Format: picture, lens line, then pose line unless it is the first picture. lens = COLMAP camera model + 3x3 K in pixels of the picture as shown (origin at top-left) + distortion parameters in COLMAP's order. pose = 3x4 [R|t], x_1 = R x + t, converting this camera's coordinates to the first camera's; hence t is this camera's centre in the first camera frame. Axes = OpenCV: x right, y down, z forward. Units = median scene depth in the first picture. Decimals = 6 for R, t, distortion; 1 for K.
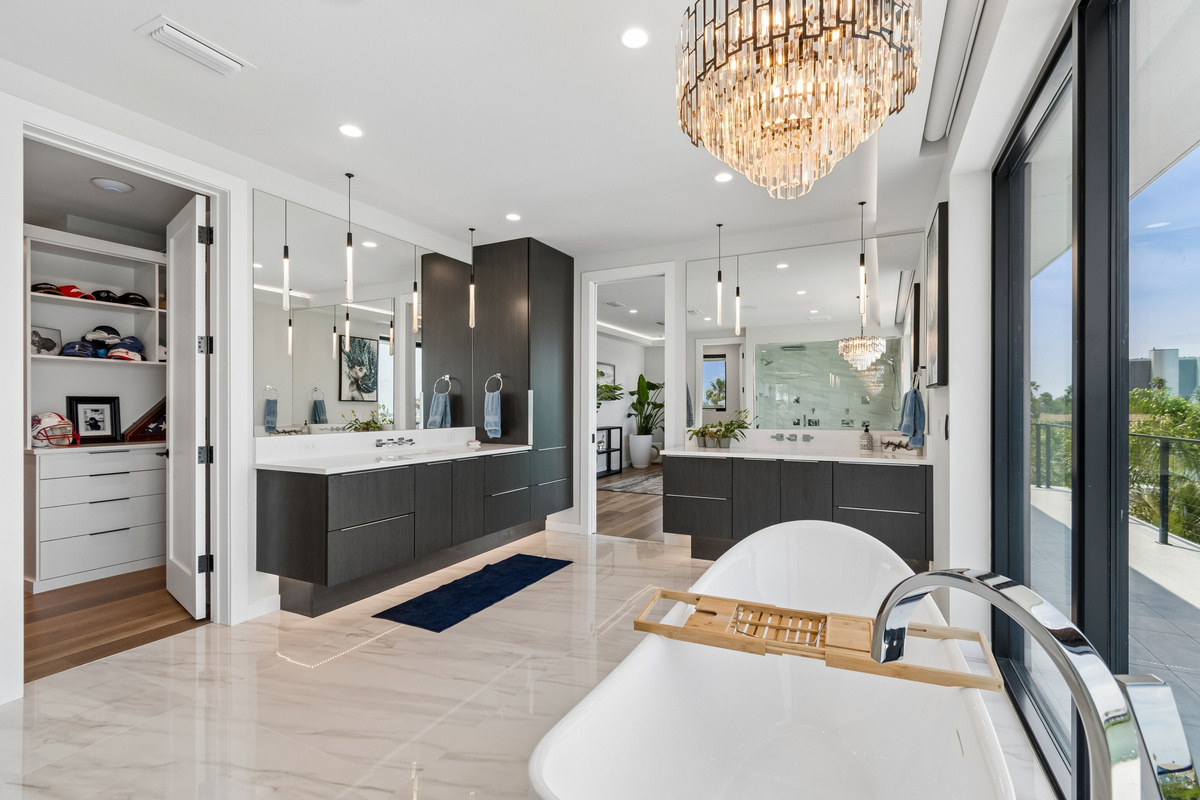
lens RADIAL K [[537.8, 0, 618.1], [0, 537.8, 408.0], [0, 0, 1]] dist [0.003906, -0.000199]
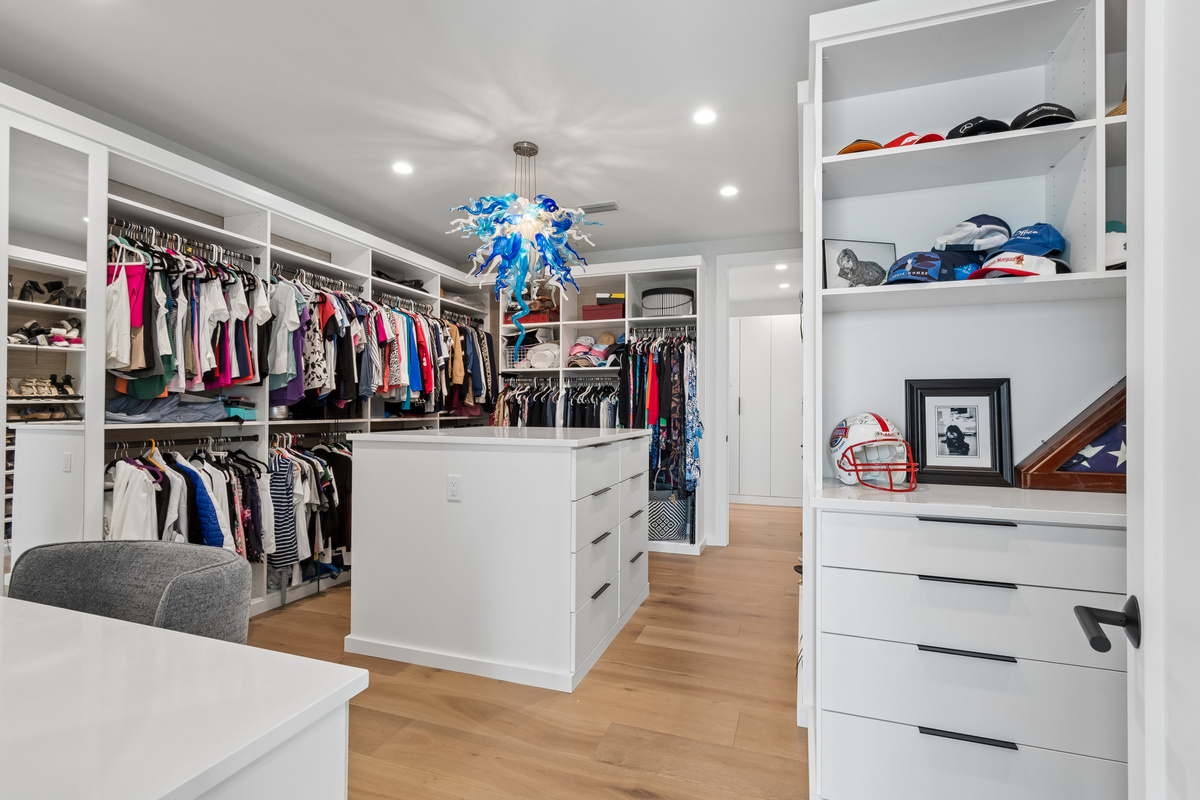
lens RADIAL K [[537.8, 0, 615.6], [0, 537.8, 406.7], [0, 0, 1]] dist [0.003906, -0.000199]
pose [[0.111147, -0.008610, -0.993767, -0.556322], [-0.005599, 0.999941, -0.009290, 0.007193], [0.993788, 0.006597, 0.111092, 0.665753]]
